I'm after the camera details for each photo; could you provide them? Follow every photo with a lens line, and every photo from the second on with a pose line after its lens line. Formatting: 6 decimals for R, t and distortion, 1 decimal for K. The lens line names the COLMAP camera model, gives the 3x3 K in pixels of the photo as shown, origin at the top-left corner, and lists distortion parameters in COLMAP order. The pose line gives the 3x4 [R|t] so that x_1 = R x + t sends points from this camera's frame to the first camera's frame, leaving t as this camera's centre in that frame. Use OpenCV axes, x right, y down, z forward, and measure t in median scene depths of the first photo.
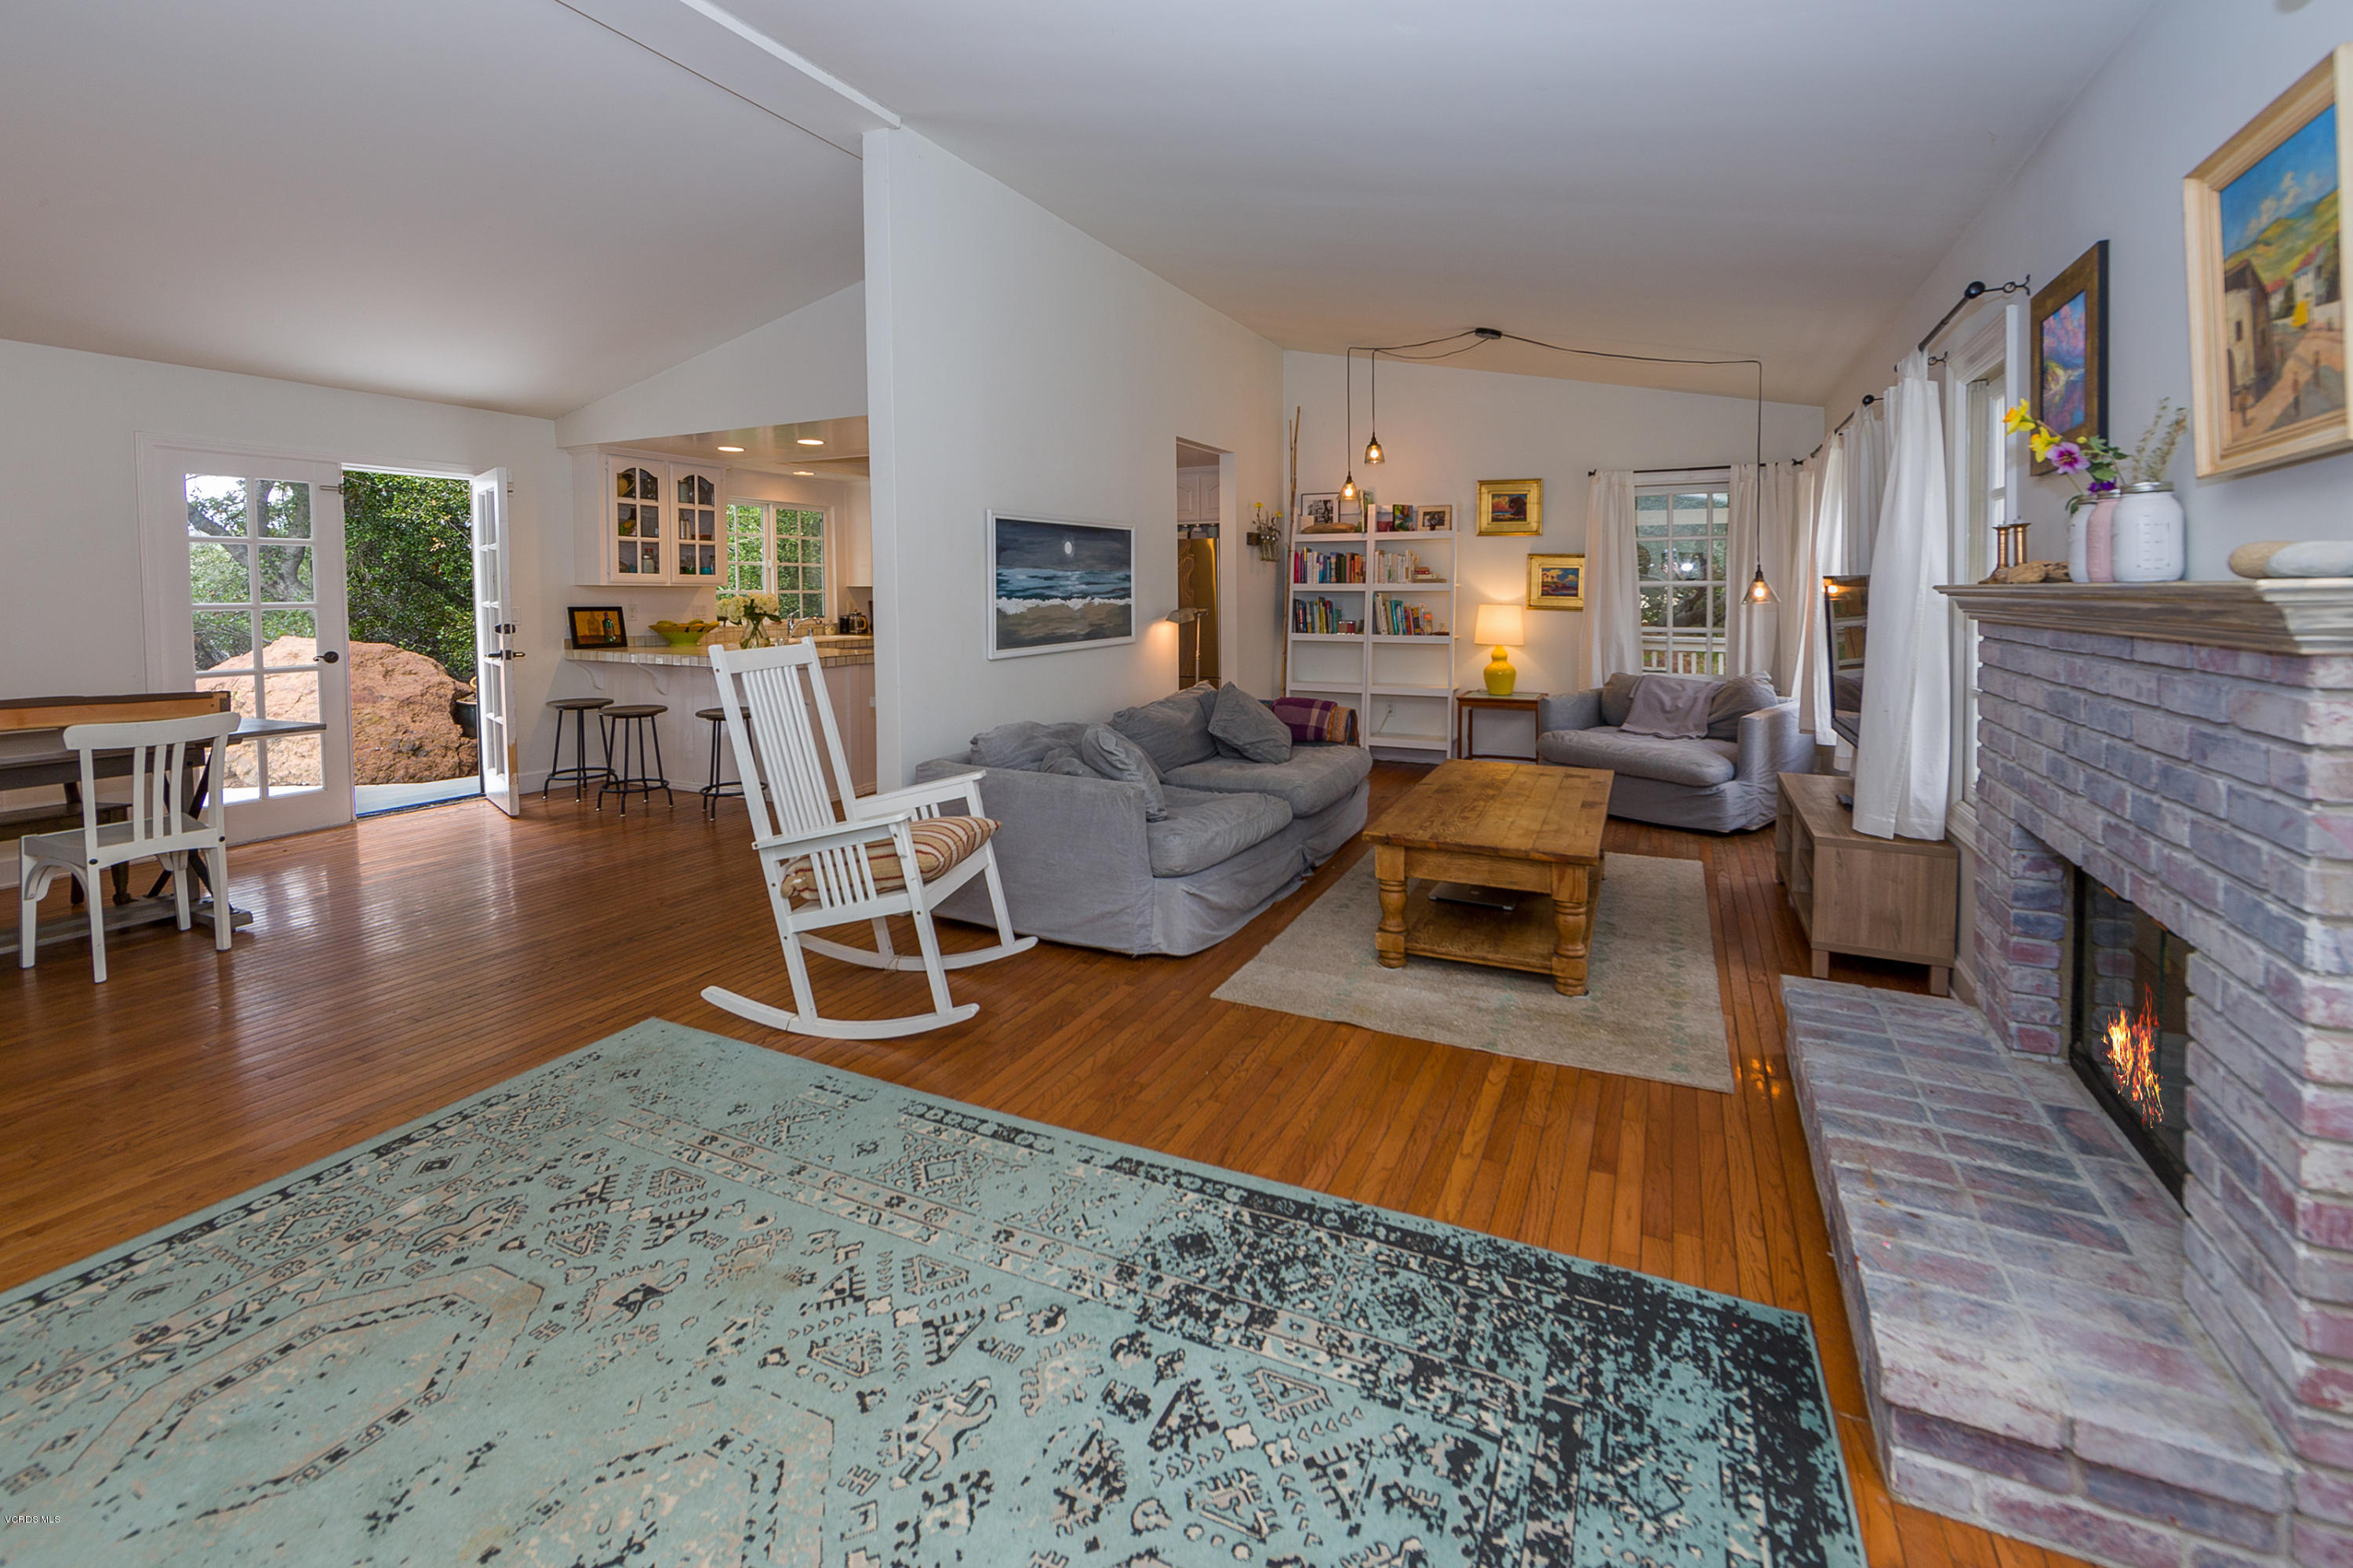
lens RADIAL K [[958.9, 0, 1172.6], [0, 958.9, 593.0], [0, 0, 1]] dist [-0.004338, -0.000260]
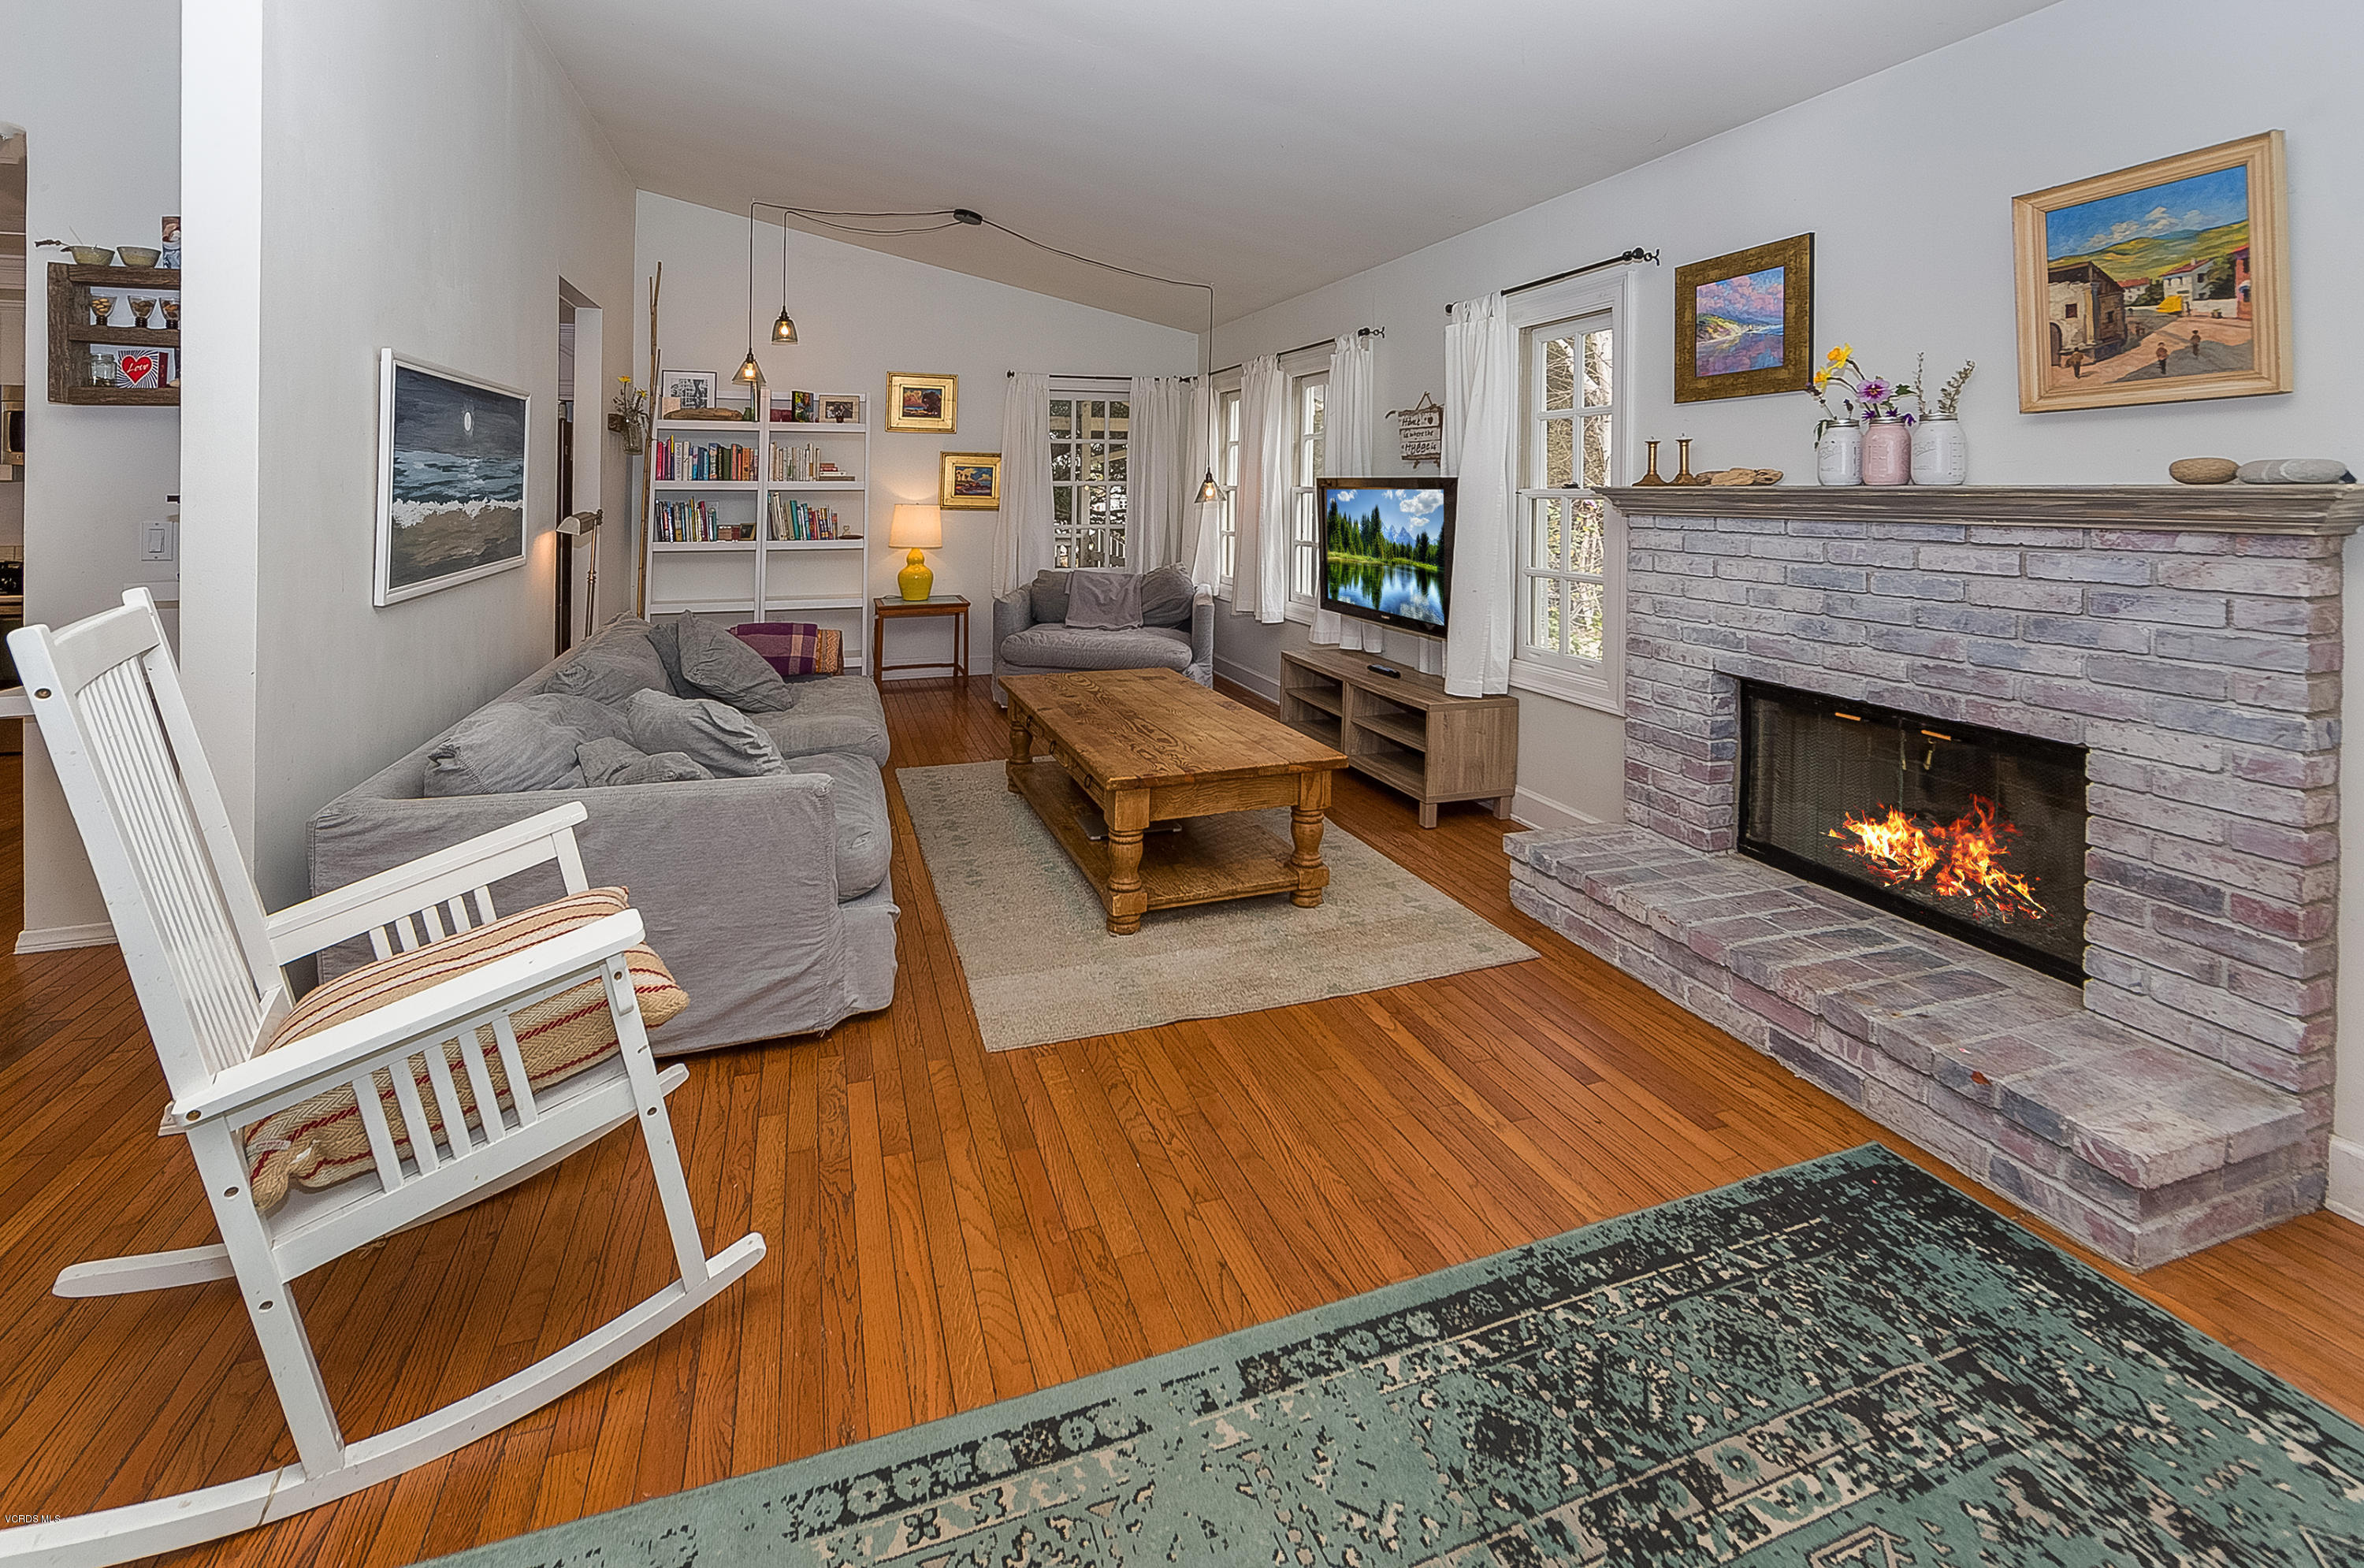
lens RADIAL K [[963.3, 0, 1087.5], [0, 963.3, 483.3], [0, 0, 1]] dist [-0.004338, -0.000260]
pose [[0.730530, 0.008547, 0.682827, -0.437172], [-0.001920, 0.999943, -0.010461, 0.000695], [-0.682878, 0.006331, 0.730505, 0.450270]]
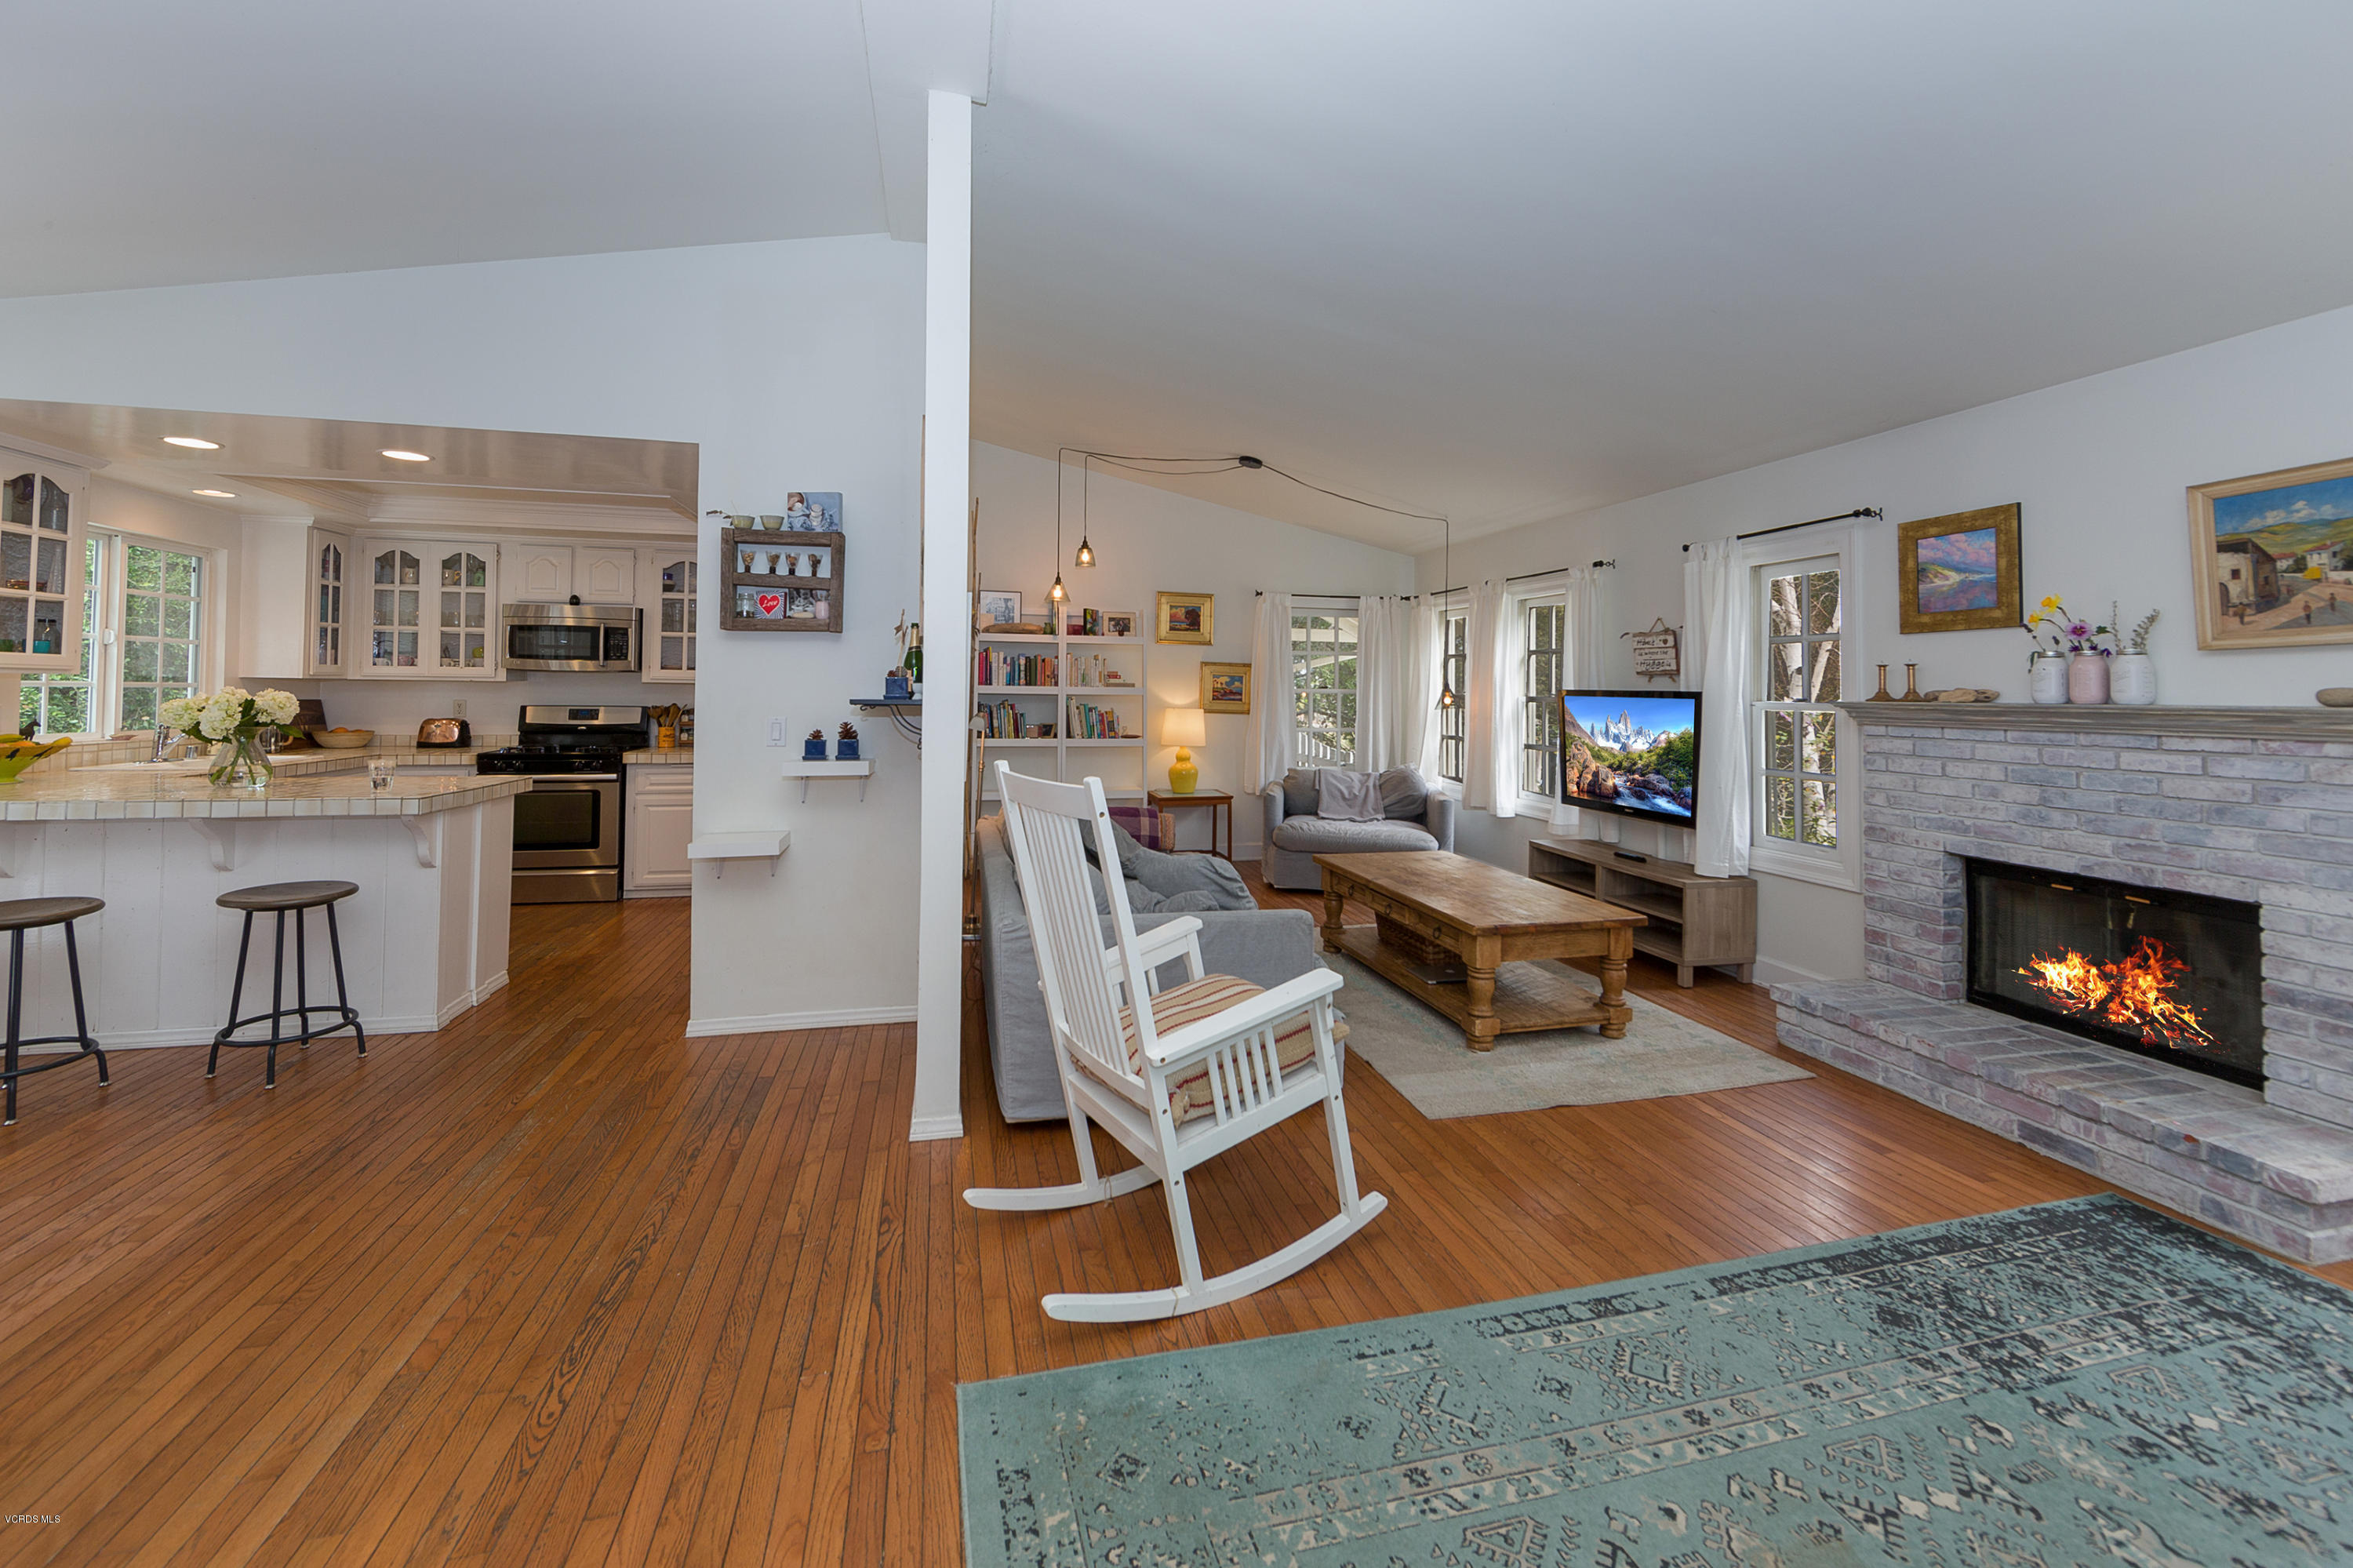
lens RADIAL K [[958.9, 0, 1185.2], [0, 958.9, 646.3], [0, 0, 1]] dist [-0.004338, -0.000260]
pose [[0.749284, 0.044187, 0.660773, -0.848285], [-0.012839, 0.998553, -0.052216, -0.003461], [-0.662125, 0.030641, 0.748767, 0.455269]]
